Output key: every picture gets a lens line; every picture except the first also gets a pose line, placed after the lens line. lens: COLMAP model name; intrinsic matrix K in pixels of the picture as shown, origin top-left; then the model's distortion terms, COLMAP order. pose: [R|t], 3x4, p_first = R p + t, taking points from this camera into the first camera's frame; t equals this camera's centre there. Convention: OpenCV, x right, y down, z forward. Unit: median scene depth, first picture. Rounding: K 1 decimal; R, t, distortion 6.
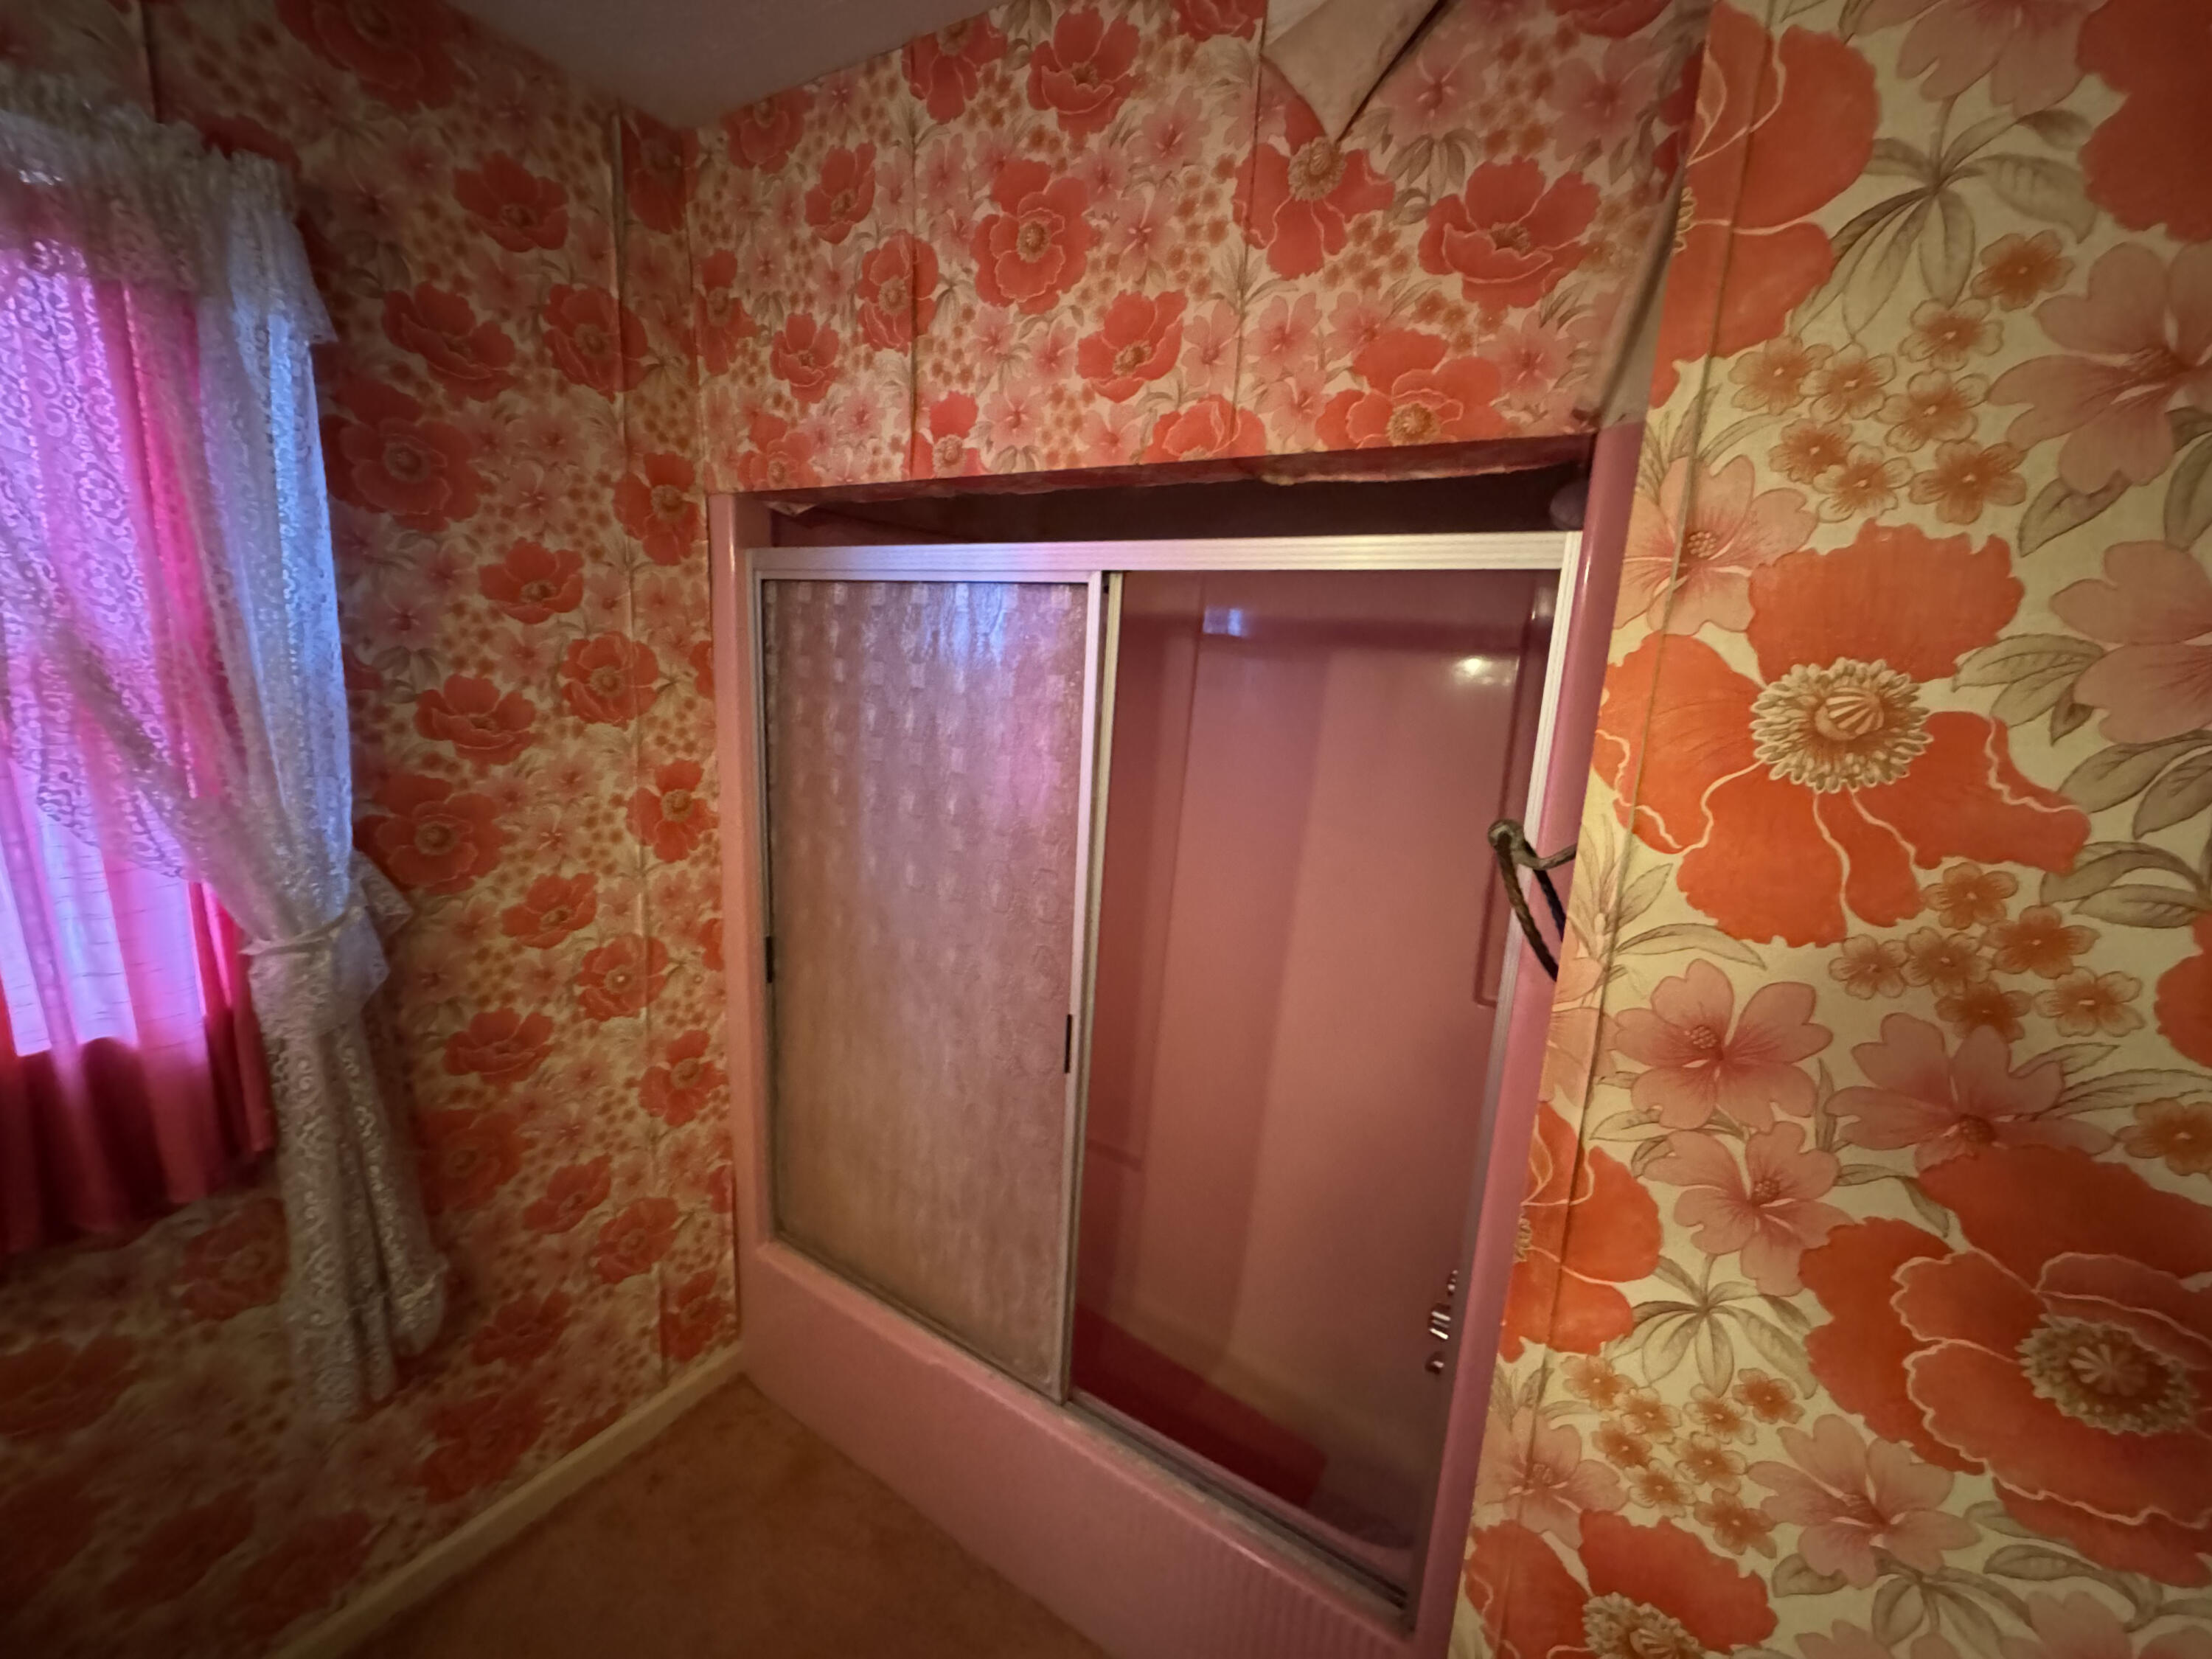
lens RADIAL K [[882.1, 0, 1102.0], [0, 882.1, 826.5], [0, 0, 1]] dist [-0.002015, 0.000585]
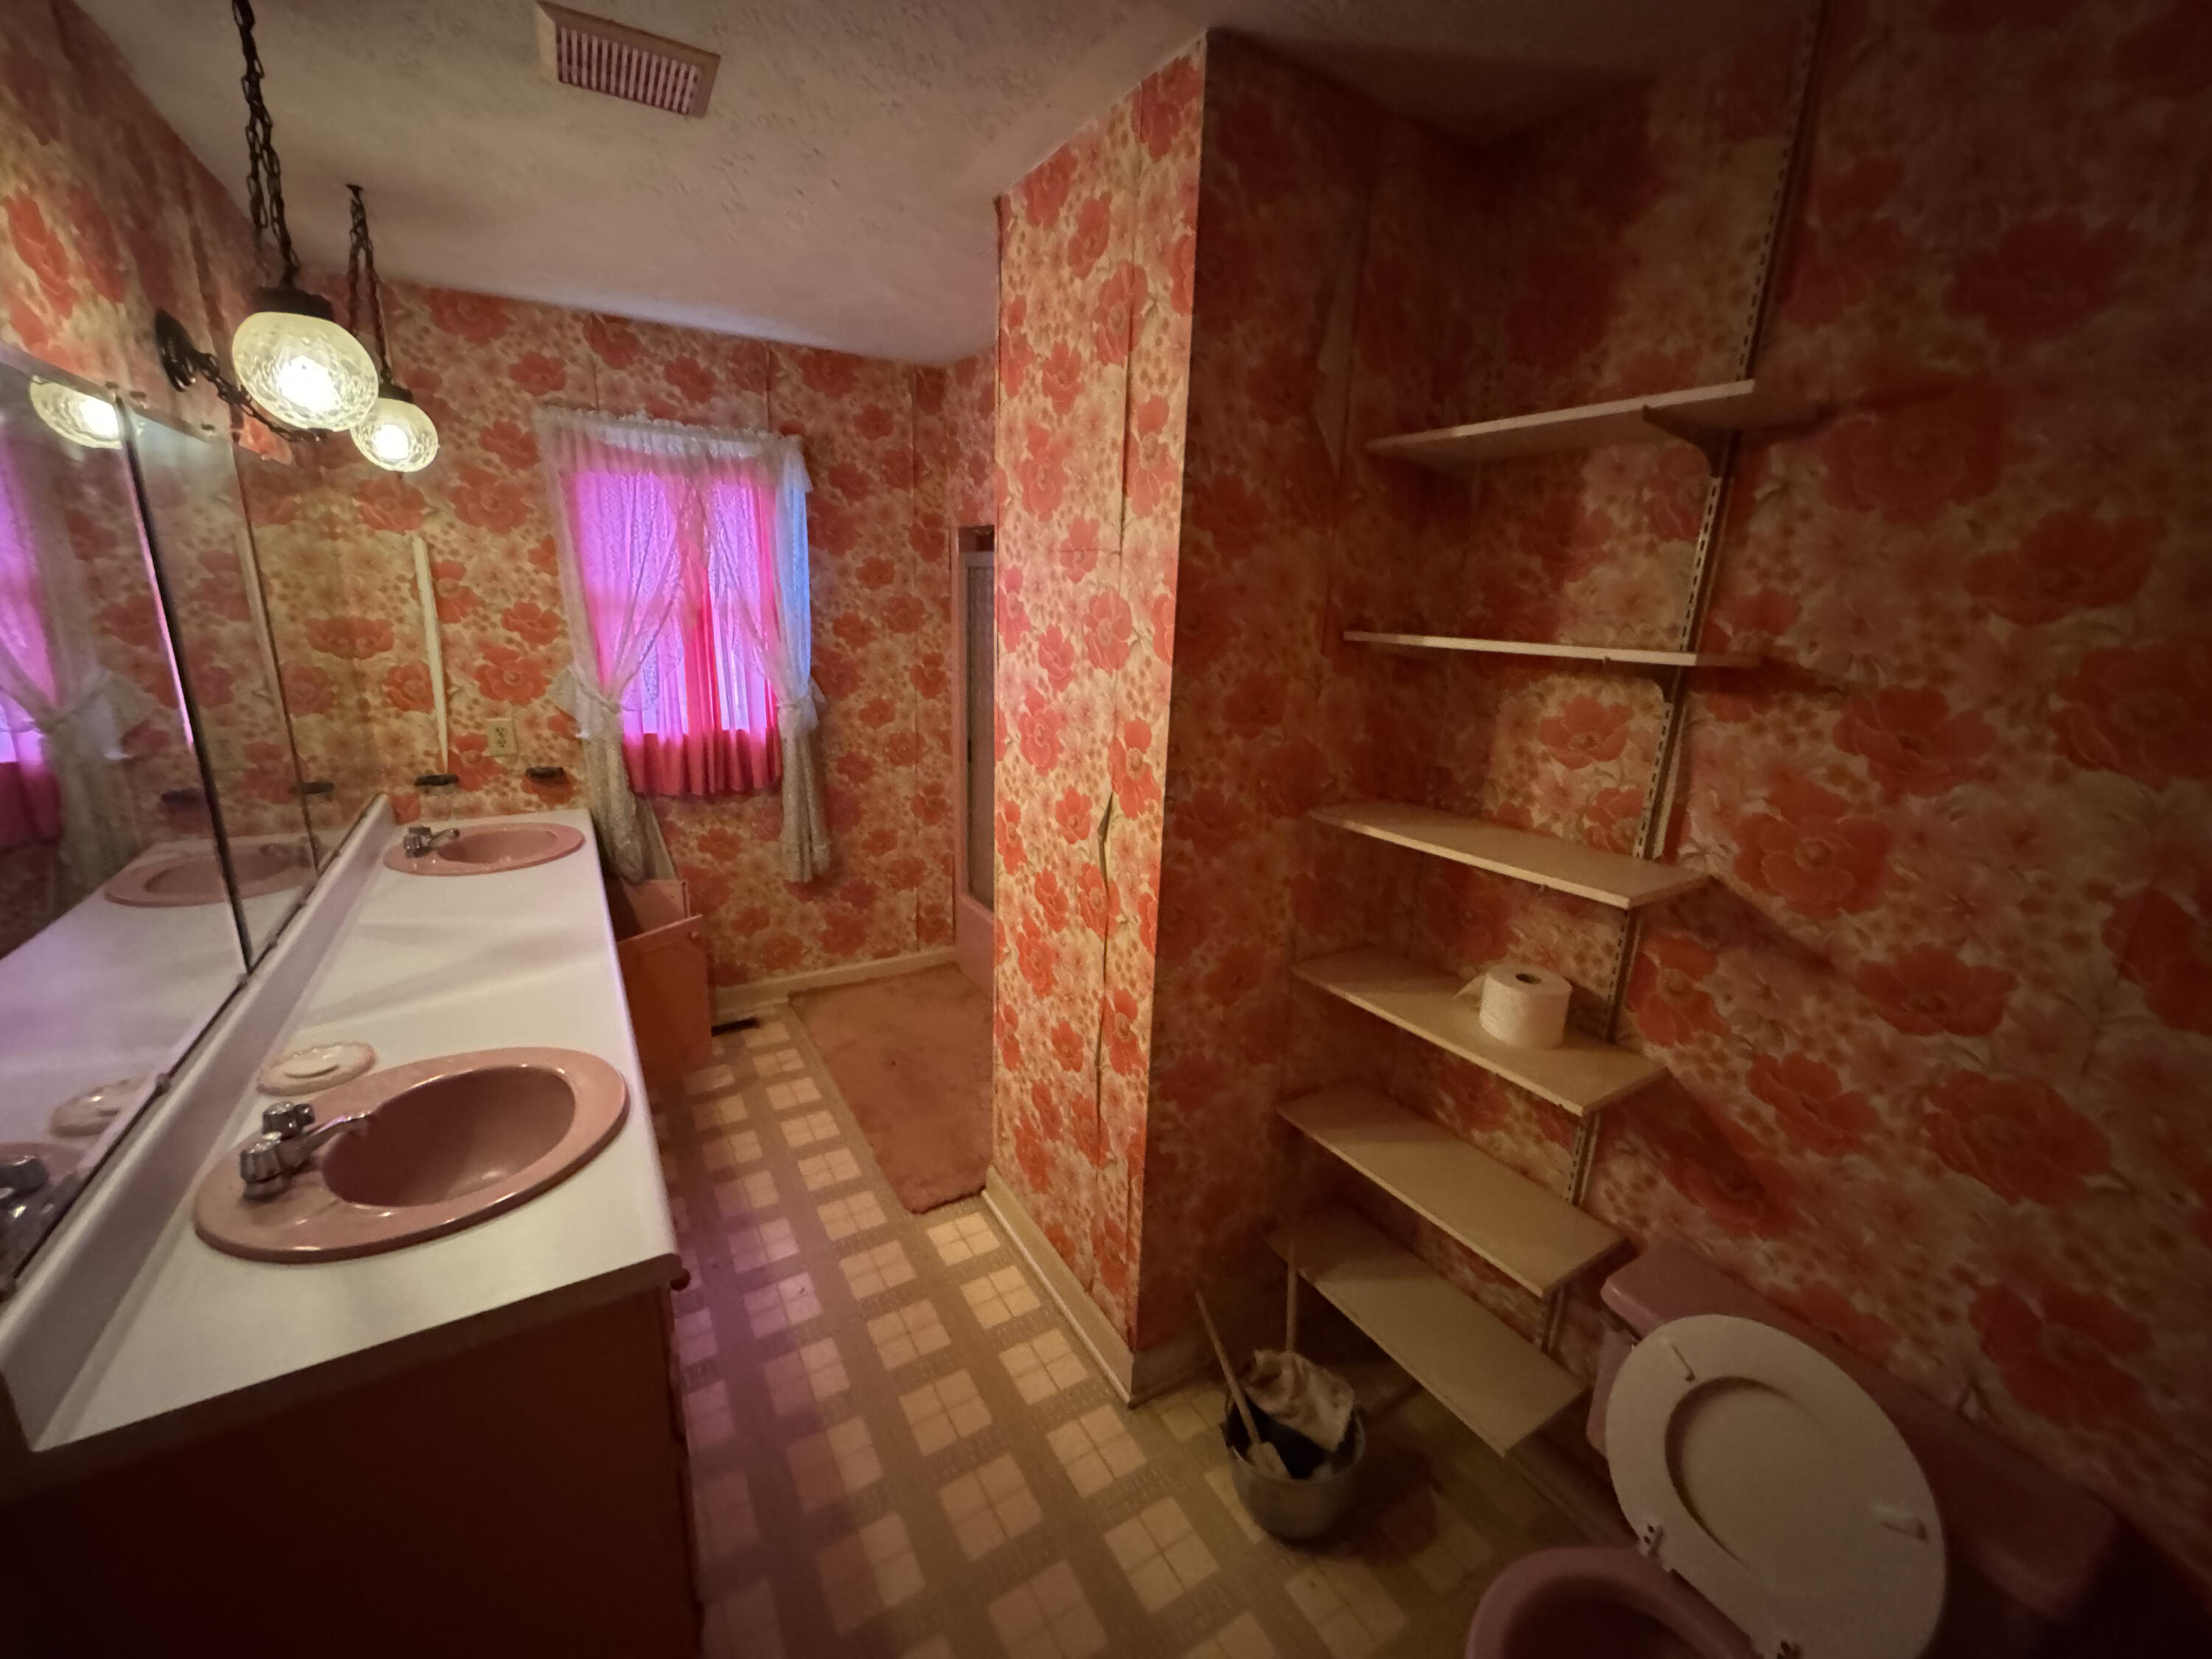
lens RADIAL K [[882.1, 0, 1102.0], [0, 882.1, 826.5], [0, 0, 1]] dist [-0.002015, 0.000585]
pose [[0.899219, 0.092311, -0.427649, 1.014668], [-0.074314, 0.995510, 0.058627, 0.228671], [0.431140, -0.020938, 0.902042, -0.934230]]
